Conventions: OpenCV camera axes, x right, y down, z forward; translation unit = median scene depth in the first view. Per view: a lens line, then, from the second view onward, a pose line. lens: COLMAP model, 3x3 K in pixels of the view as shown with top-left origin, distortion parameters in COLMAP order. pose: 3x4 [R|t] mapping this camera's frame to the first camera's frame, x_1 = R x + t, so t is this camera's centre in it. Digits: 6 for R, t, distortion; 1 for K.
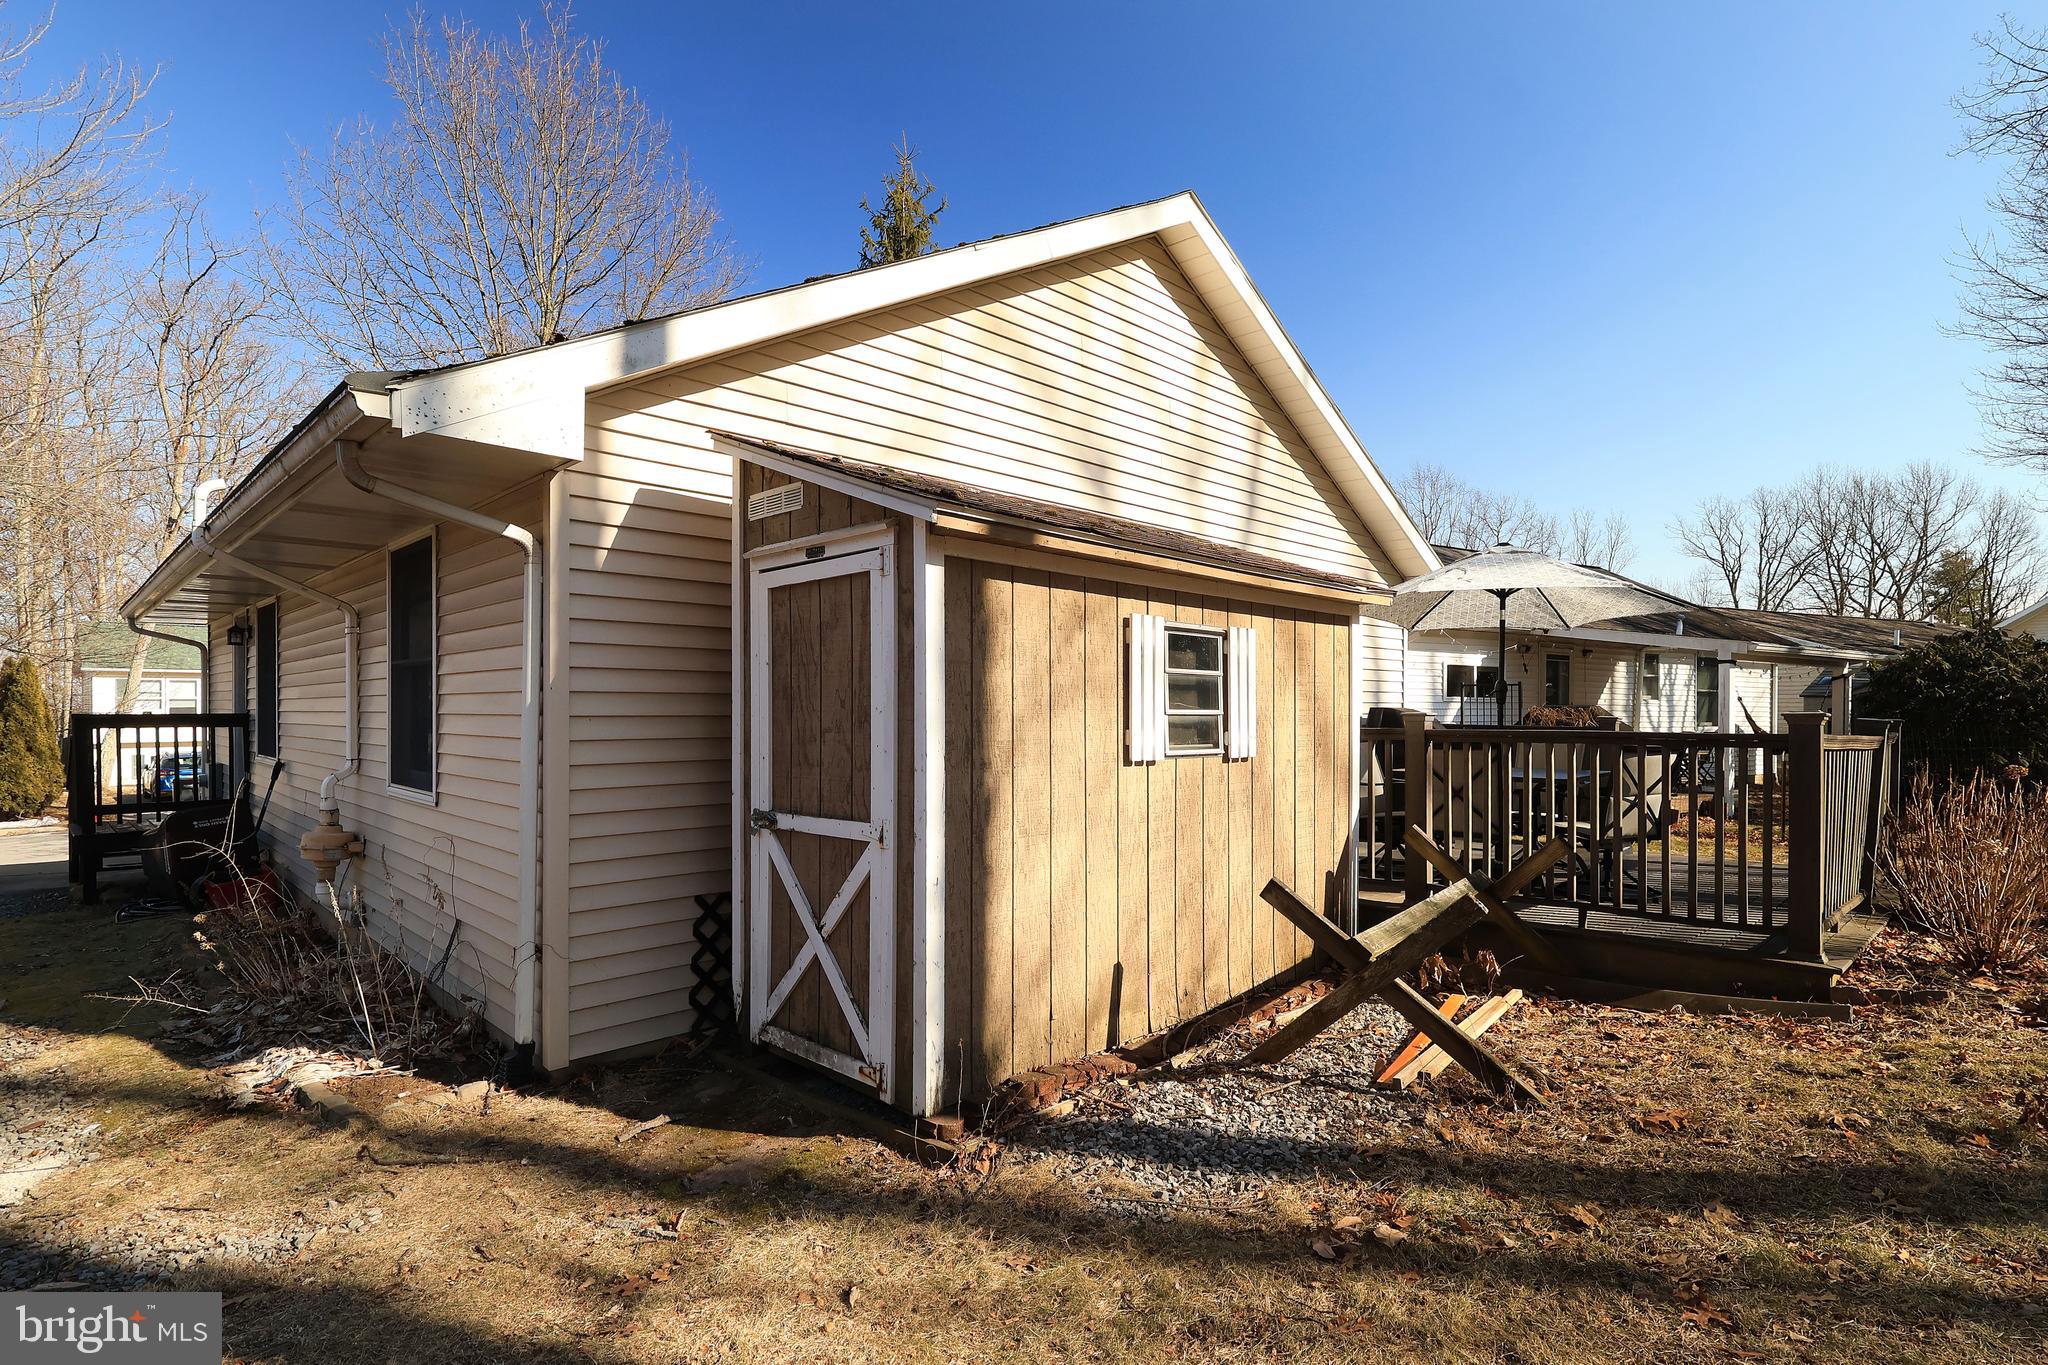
lens RADIAL K [[962.7, 0, 1012.1], [0, 962.7, 697.0], [0, 0, 1]] dist [-0.001598, -0.000459]
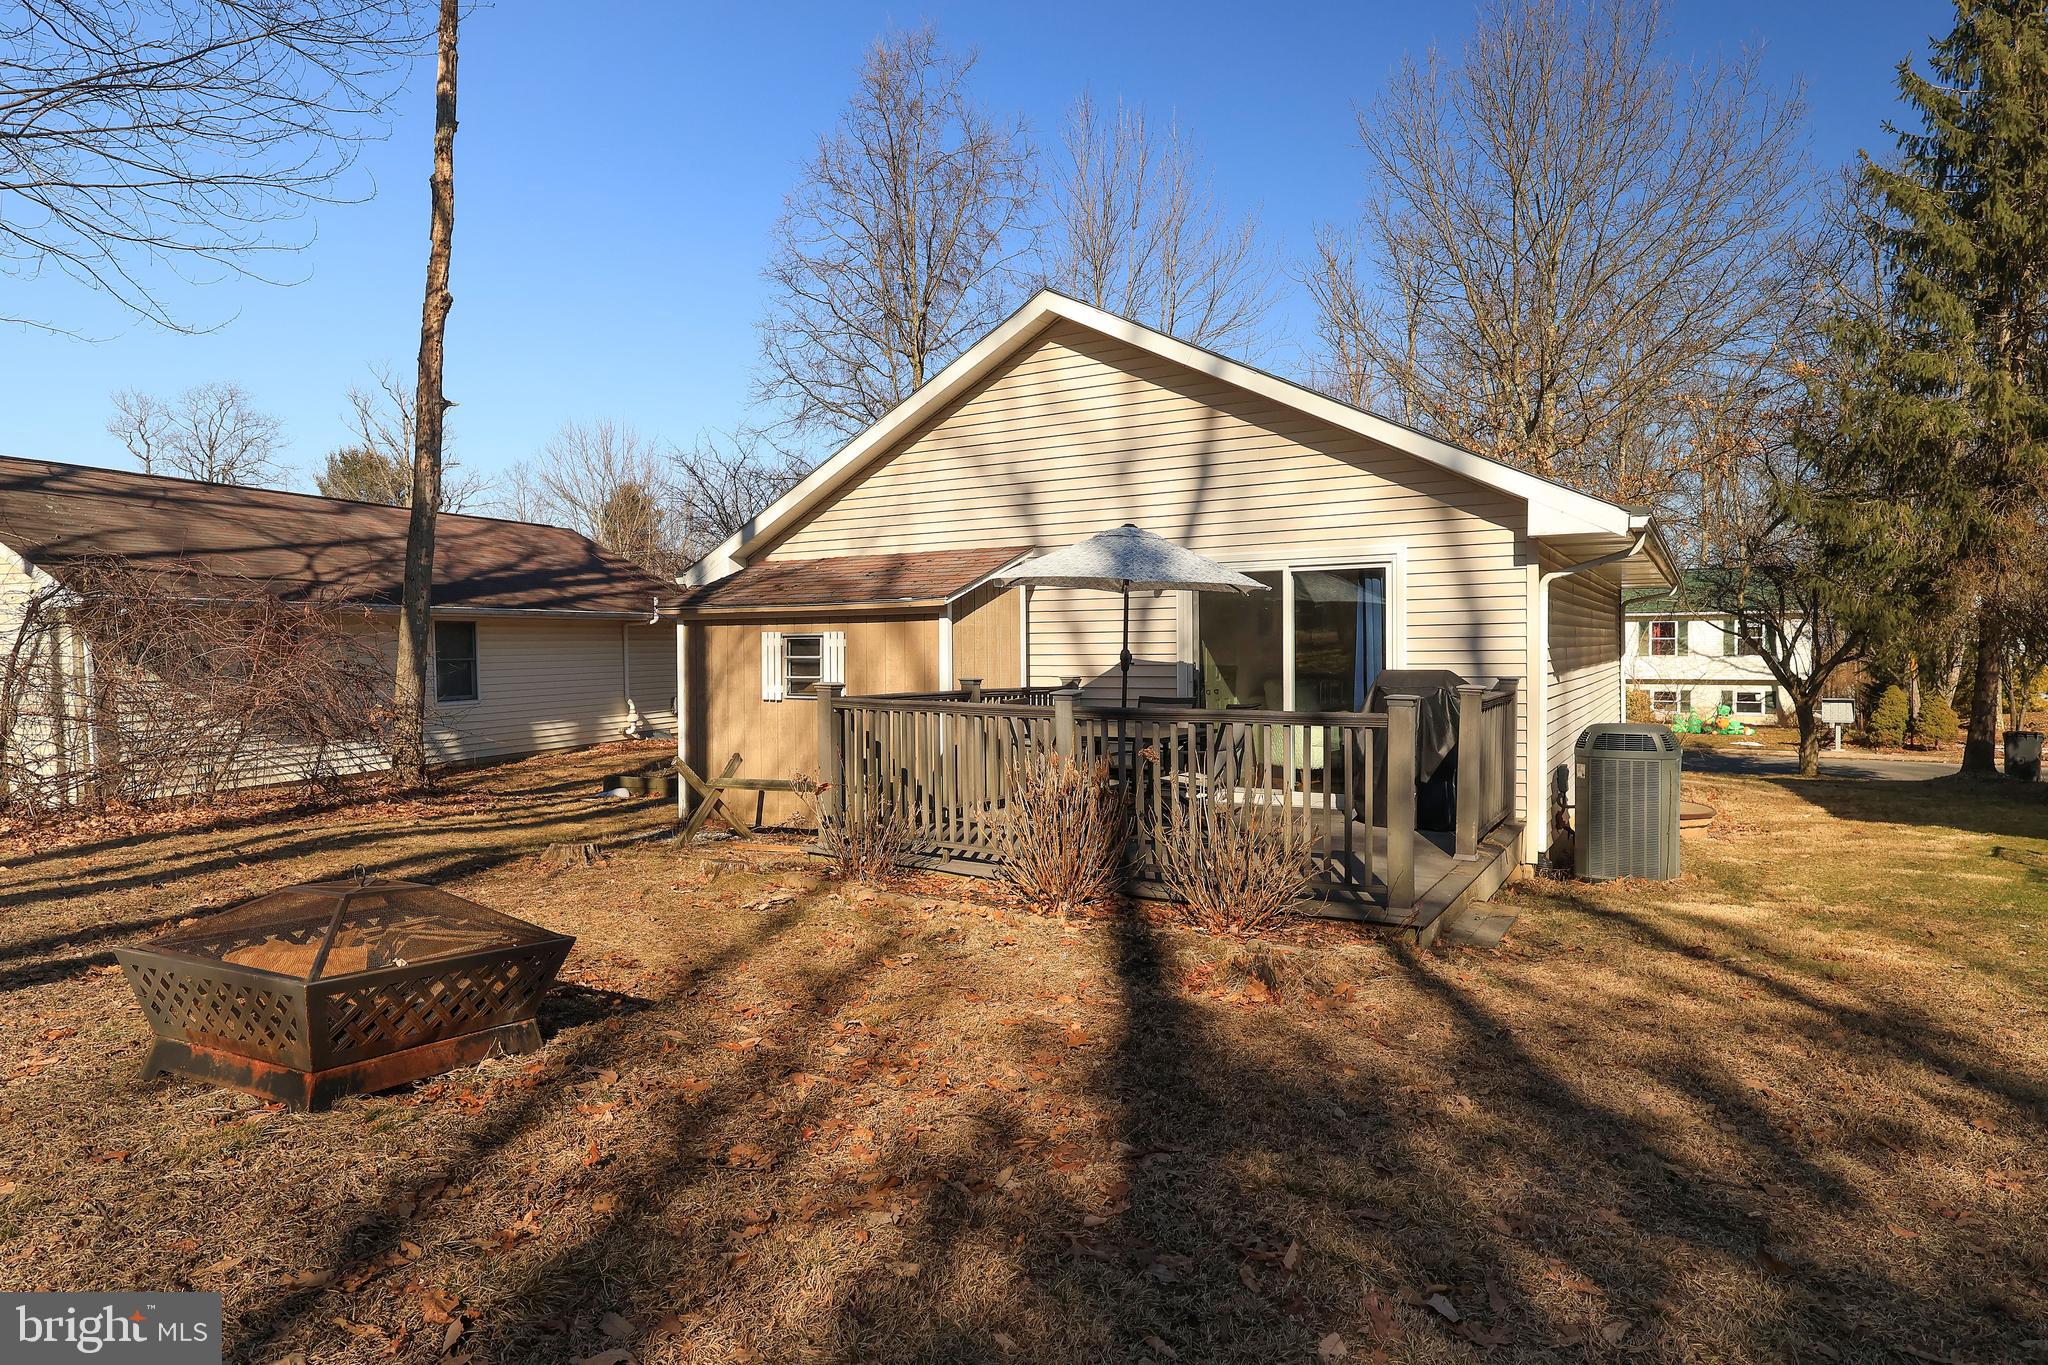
lens RADIAL K [[1196.1, 0, 1024.0], [0, 1196.1, 682.5], [0, 0, 1]] dist [-0.032297, 0.001590]
pose [[0.253439, 0.020934, -0.967125, 2.628564], [0.019820, 0.999444, 0.026828, -0.028086], [0.967148, -0.025968, 0.252883, 0.777251]]
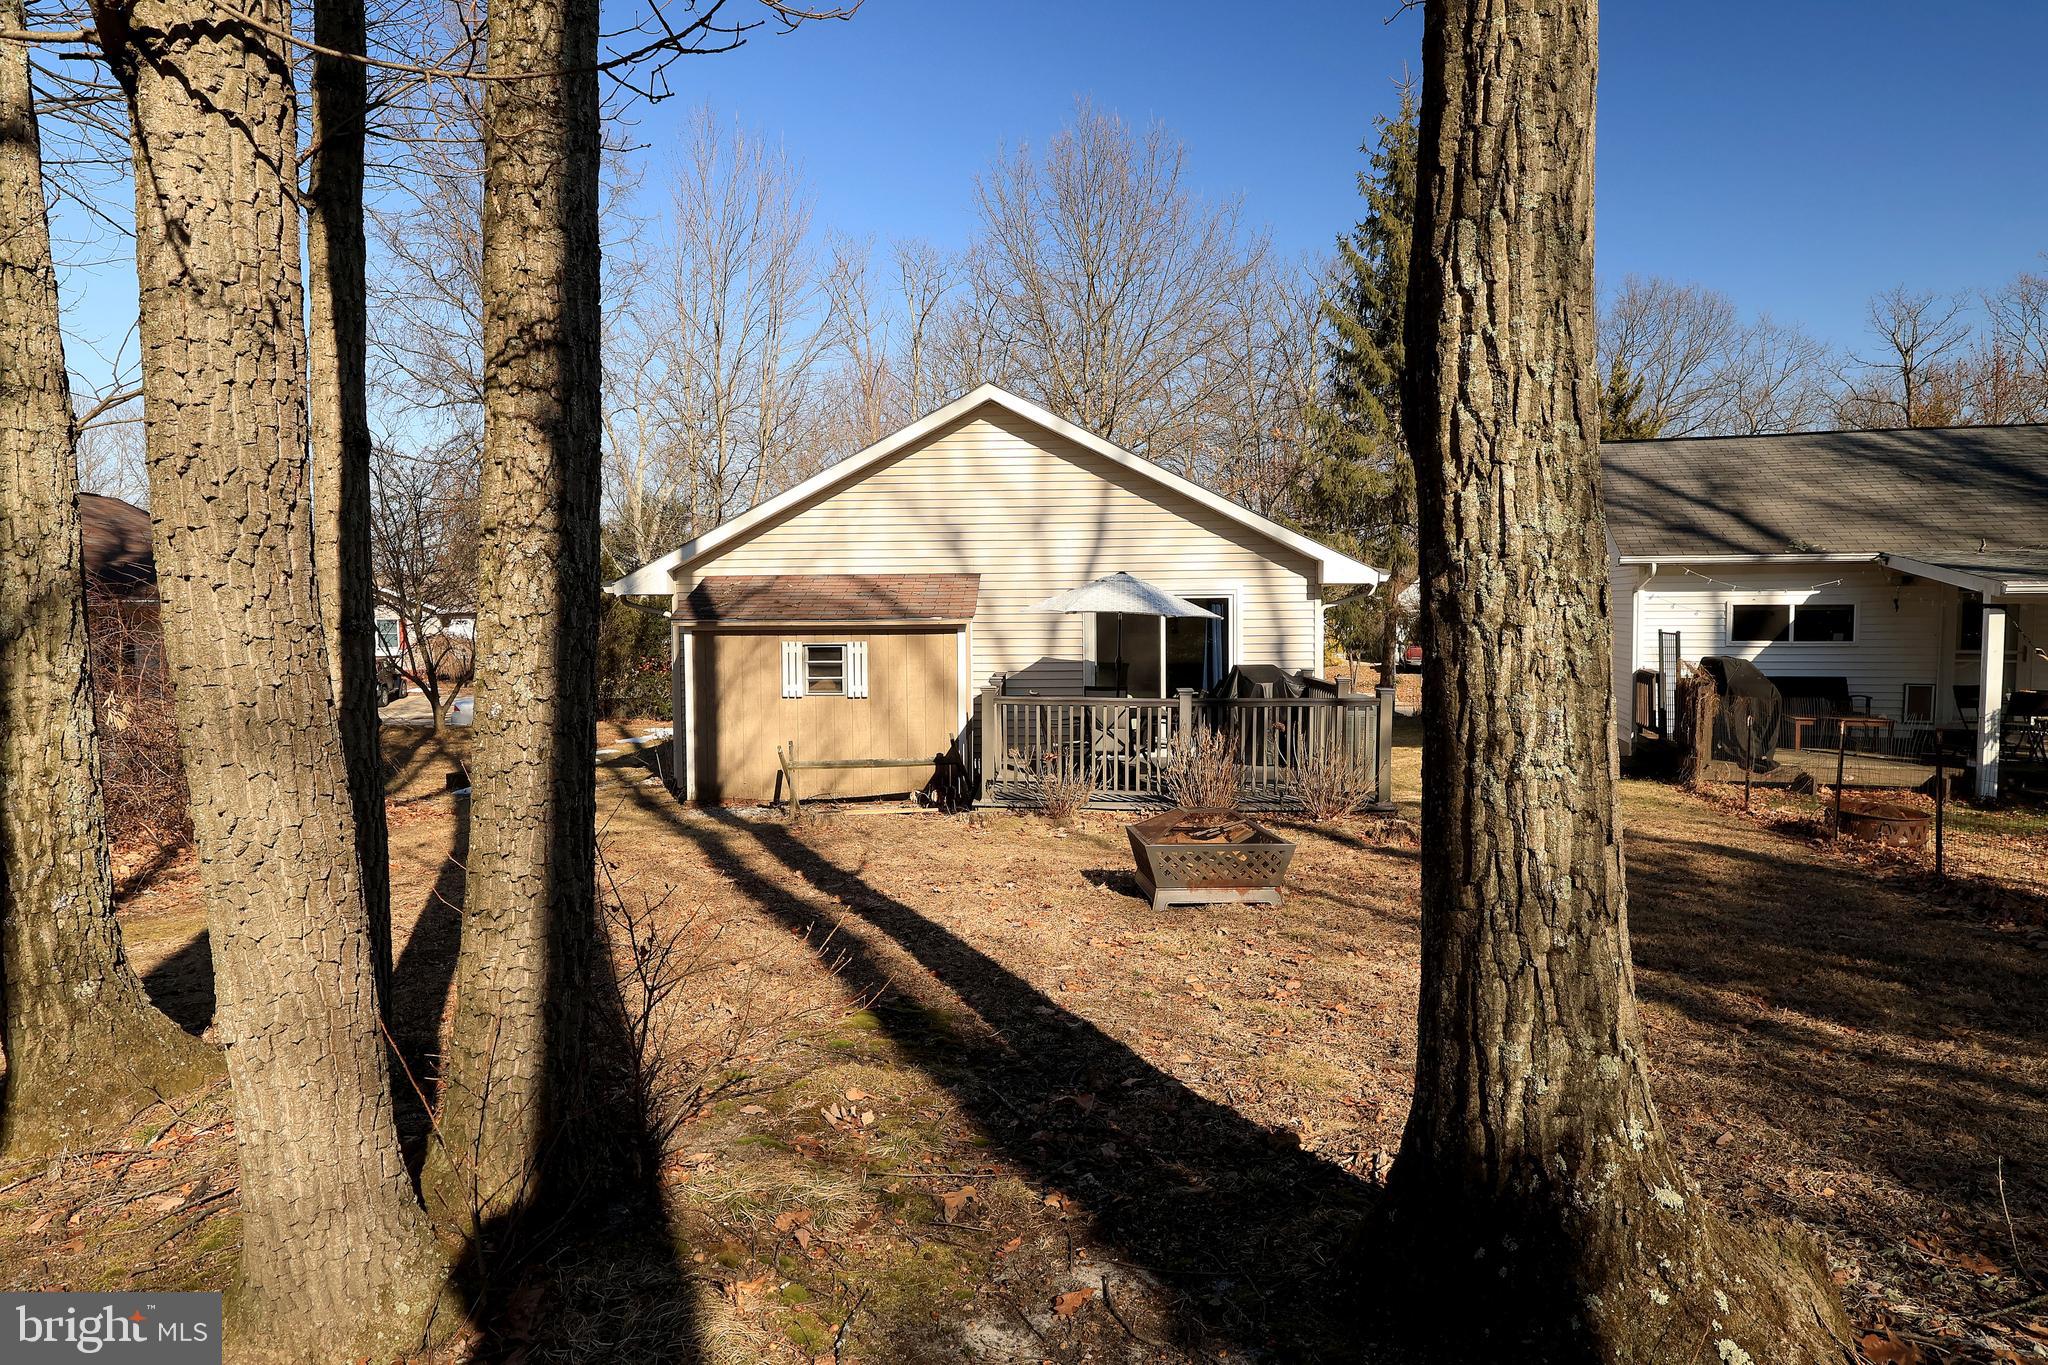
lens RADIAL K [[1196.1, 0, 1024.0], [0, 1196.1, 682.5], [0, 0, 1]] dist [-0.032297, 0.001590]
pose [[0.707039, 0.033276, -0.706391, 2.662466], [0.018113, 0.997713, 0.065128, -0.158650], [0.706942, -0.058843, 0.704819, -0.811518]]
